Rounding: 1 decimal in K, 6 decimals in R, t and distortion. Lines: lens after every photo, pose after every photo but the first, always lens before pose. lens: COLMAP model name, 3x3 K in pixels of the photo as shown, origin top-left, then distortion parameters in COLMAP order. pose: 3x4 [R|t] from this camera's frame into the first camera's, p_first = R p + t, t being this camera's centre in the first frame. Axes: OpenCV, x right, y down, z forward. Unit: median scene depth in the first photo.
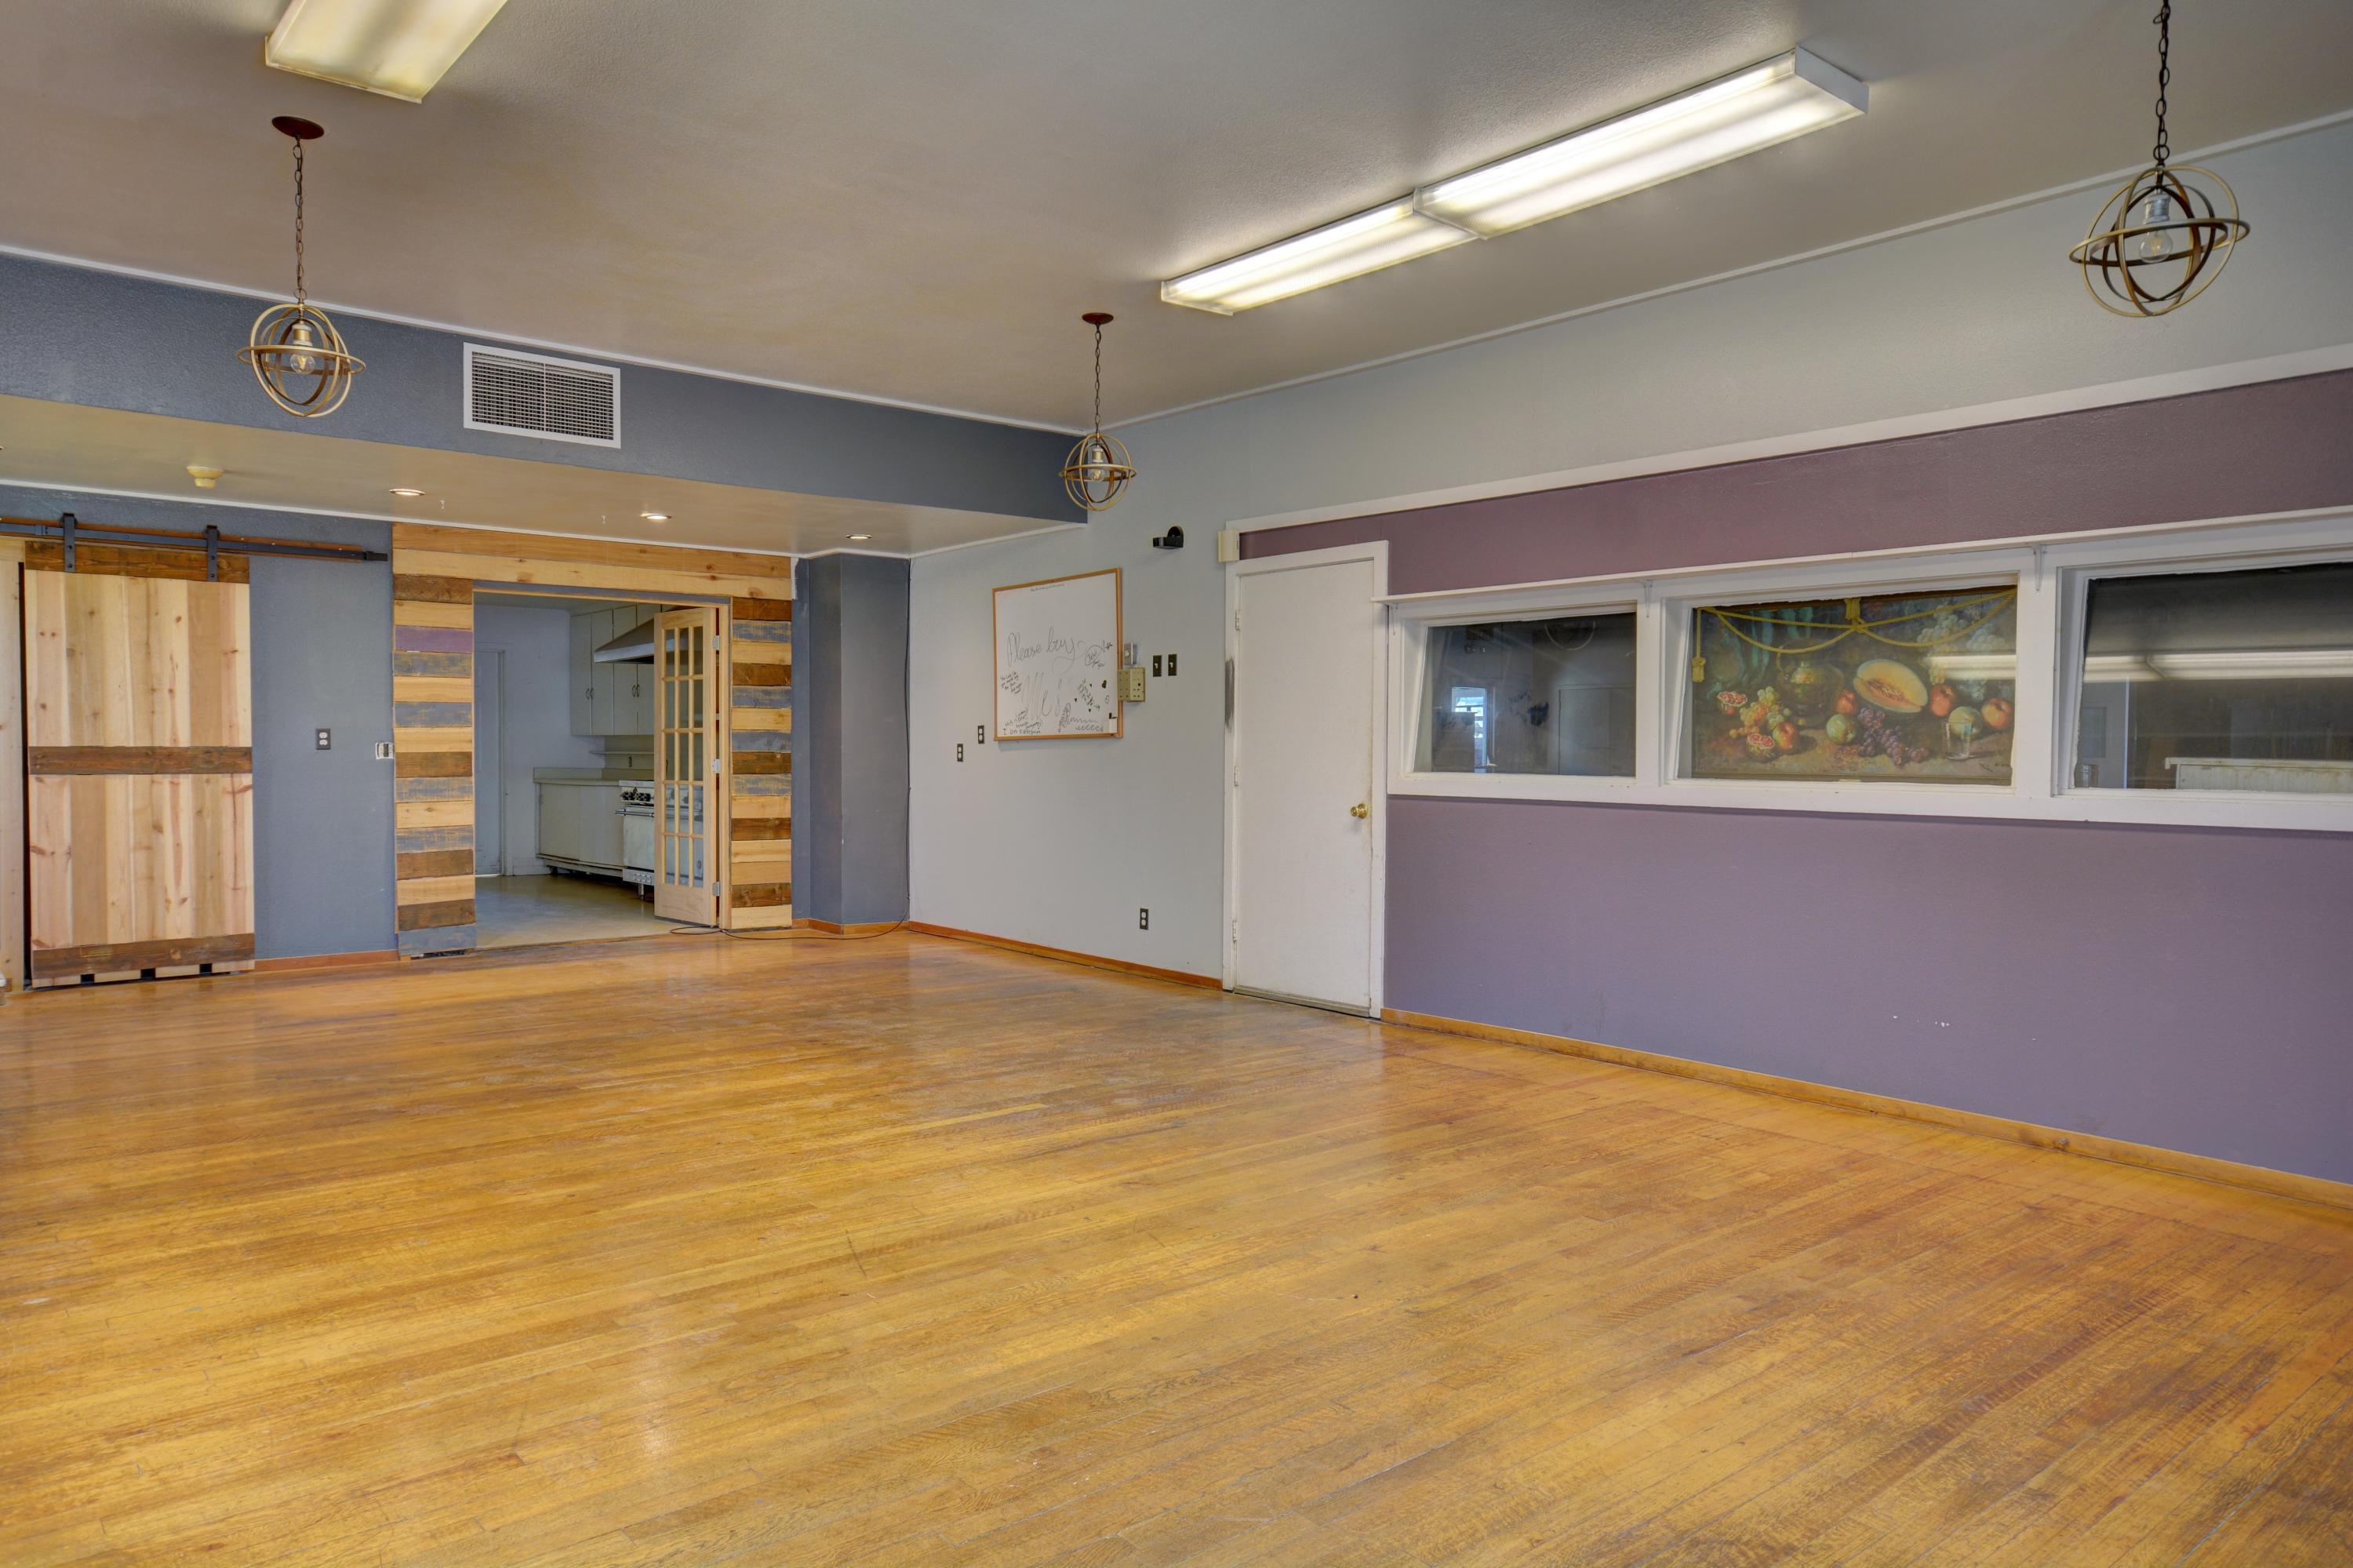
lens RADIAL K [[1577.5, 0, 1169.1], [0, 1577.5, 777.4], [0, 0, 1]] dist [0.011648, 0.007543]
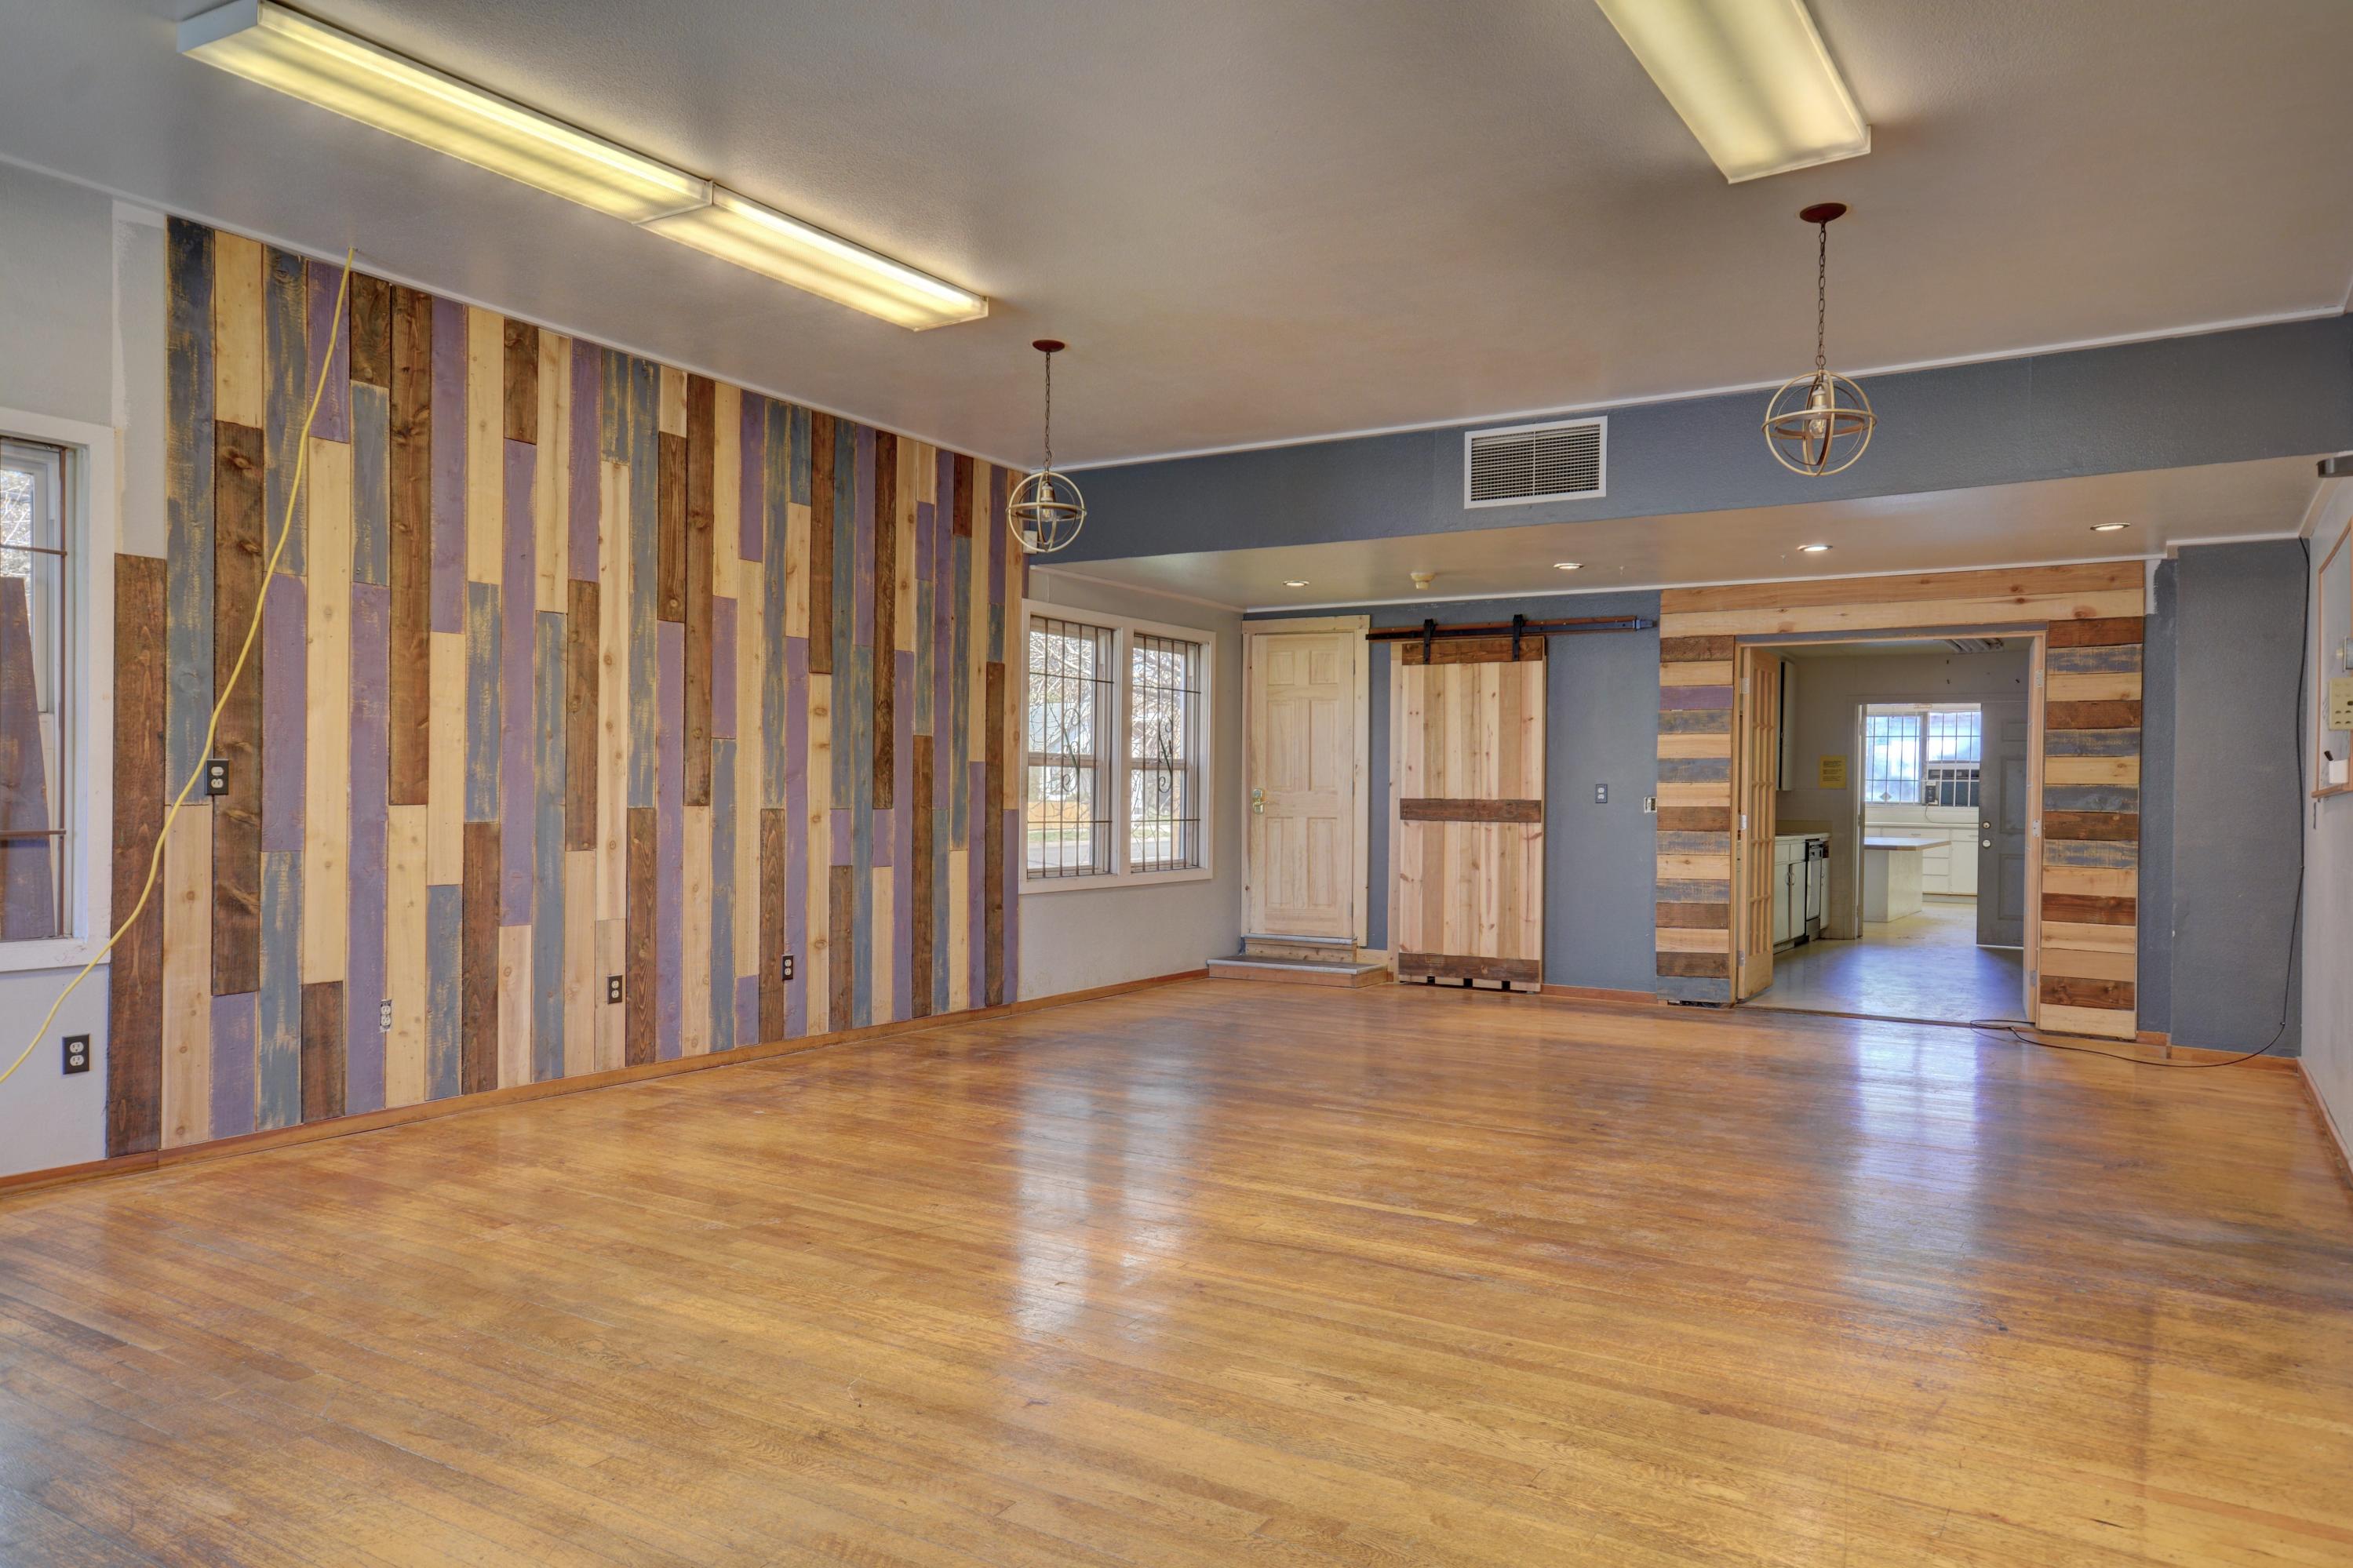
lens RADIAL K [[1577.2, 0, 1171.0], [0, 1577.2, 805.5], [0, 0, 1]] dist [0.011648, 0.007543]
pose [[0.290737, 0.006323, -0.956782, 0.458825], [-0.030512, 0.999531, -0.002666, -0.004031], [0.956316, 0.029969, 0.290793, 0.408300]]
